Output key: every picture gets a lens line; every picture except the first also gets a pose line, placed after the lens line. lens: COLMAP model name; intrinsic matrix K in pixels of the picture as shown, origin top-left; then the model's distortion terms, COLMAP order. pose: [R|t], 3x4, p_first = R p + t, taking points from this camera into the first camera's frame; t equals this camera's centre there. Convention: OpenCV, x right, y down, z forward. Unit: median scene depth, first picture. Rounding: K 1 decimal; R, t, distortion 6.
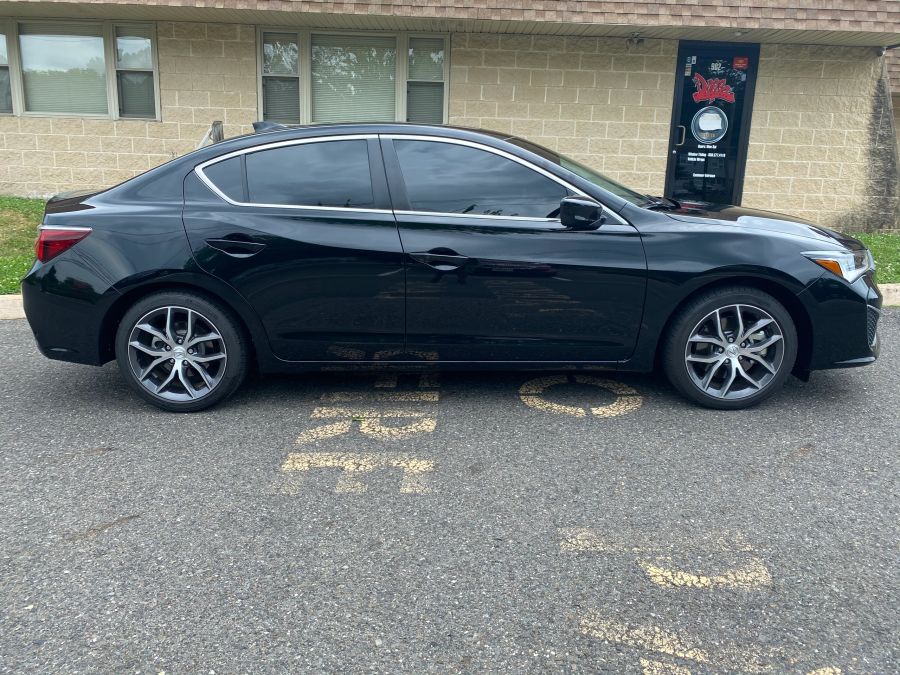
lens RADIAL K [[691.1, 0, 449.8], [0, 691.1, 321.4], [0, 0, 1]] dist [0.015291, -0.011590]
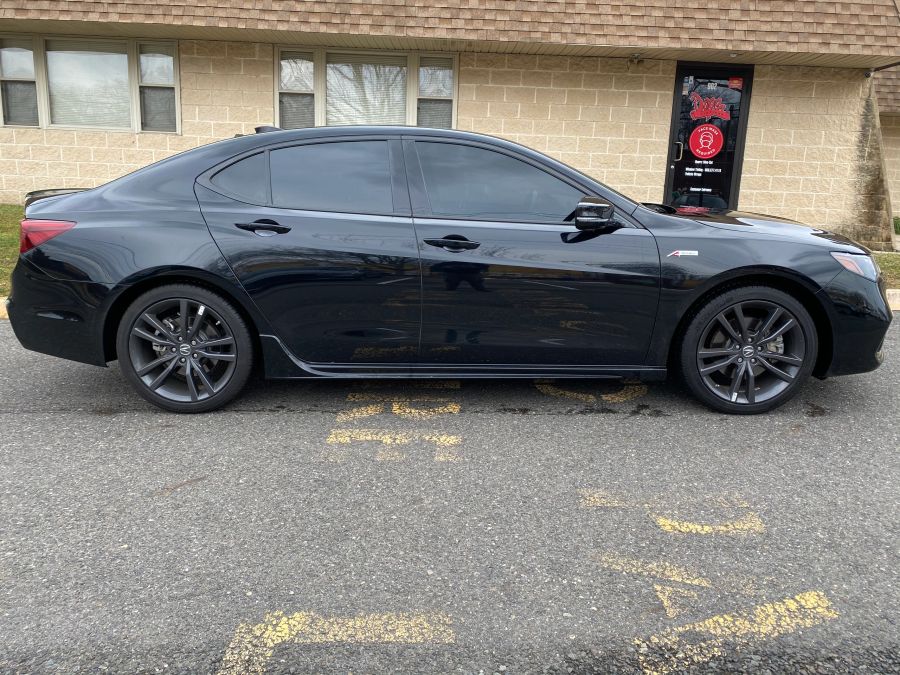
lens RADIAL K [[686.9, 0, 449.9], [0, 686.9, 320.9], [0, 0, 1]] dist [0.025314, -0.021000]
pose [[0.999975, 0.005547, 0.004292, -0.016199], [-0.005450, 0.999741, -0.022106, 0.013567], [-0.004413, 0.022082, 0.999746, -0.036858]]
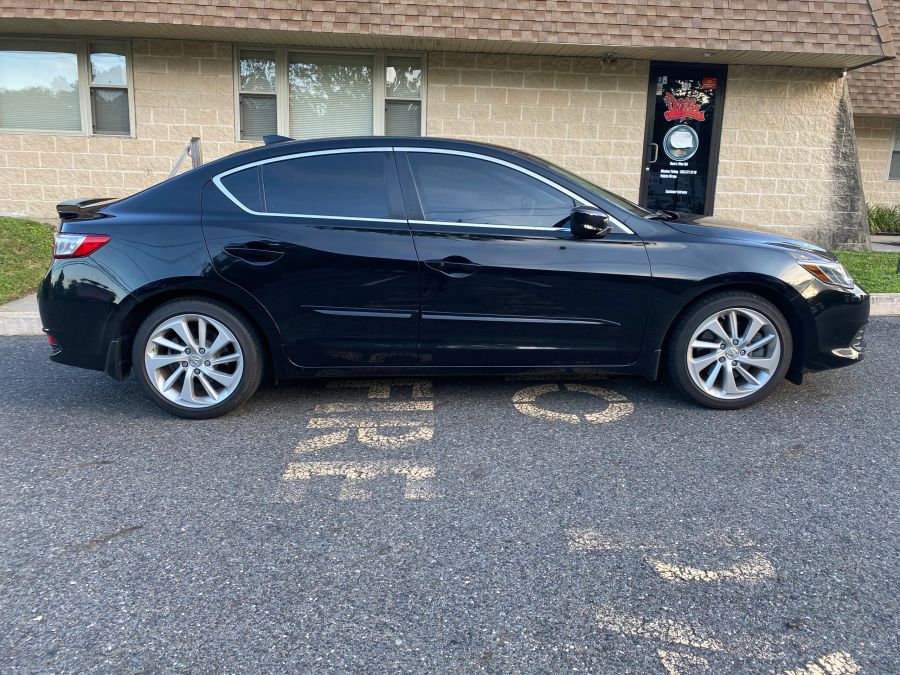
lens RADIAL K [[692.1, 0, 450.7], [0, 692.1, 323.1], [0, 0, 1]] dist [0.012229, -0.008108]
pose [[0.998981, -0.009707, 0.044077, -0.014242], [0.010819, 0.999627, -0.025060, 0.005792], [-0.043818, 0.025511, 0.998714, -0.003809]]
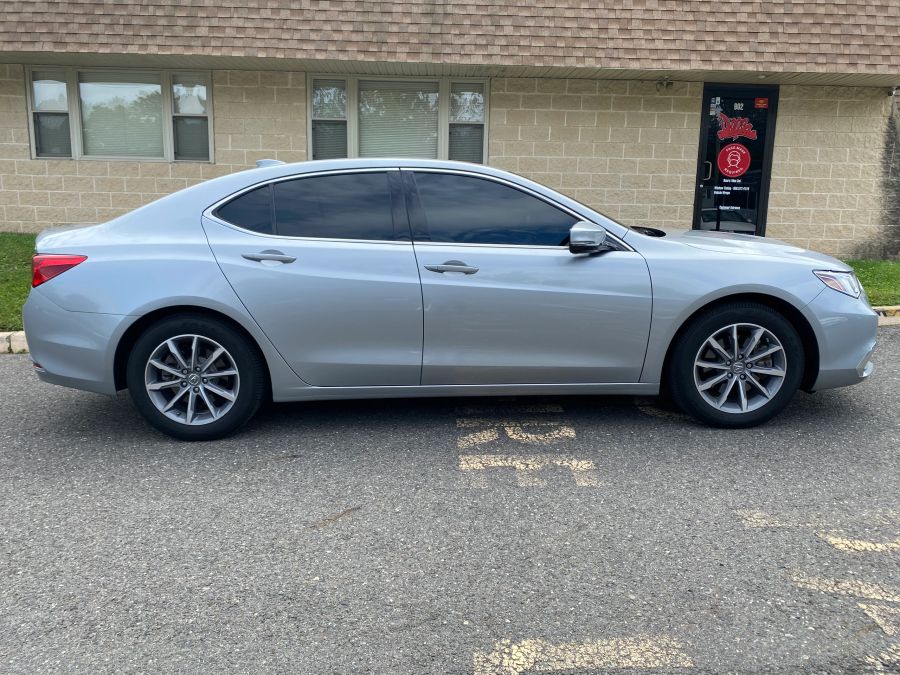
lens RADIAL K [[691.1, 0, 449.8], [0, 691.1, 321.4], [0, 0, 1]] dist [0.015291, -0.011590]
pose [[0.999674, -0.015765, 0.020078, -0.091377], [0.016762, 0.998584, -0.050496, 0.009866], [-0.019253, 0.050816, 0.998522, -0.043032]]
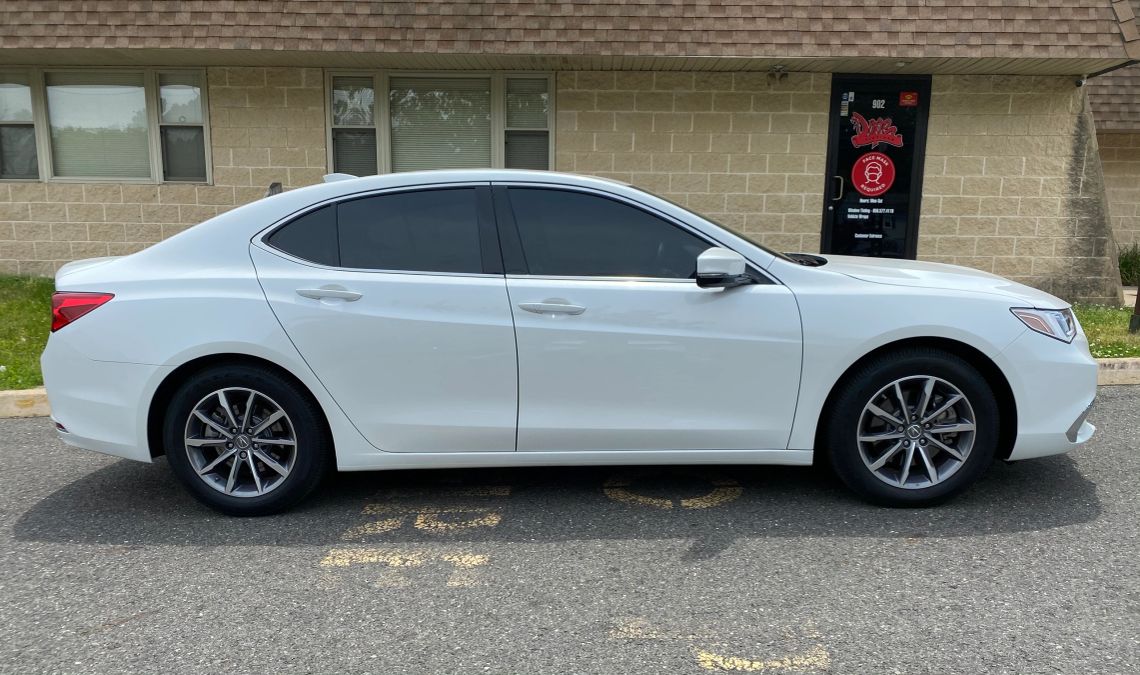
lens RADIAL K [[875.1, 0, 566.0], [0, 875.1, 405.7], [0, 0, 1]] dist [0.013357, -0.008776]
pose [[0.999545, -0.015267, -0.026017, 0.035888], [0.014592, 0.999556, -0.025966, 0.013211], [0.026402, 0.025574, 0.999324, -0.044541]]
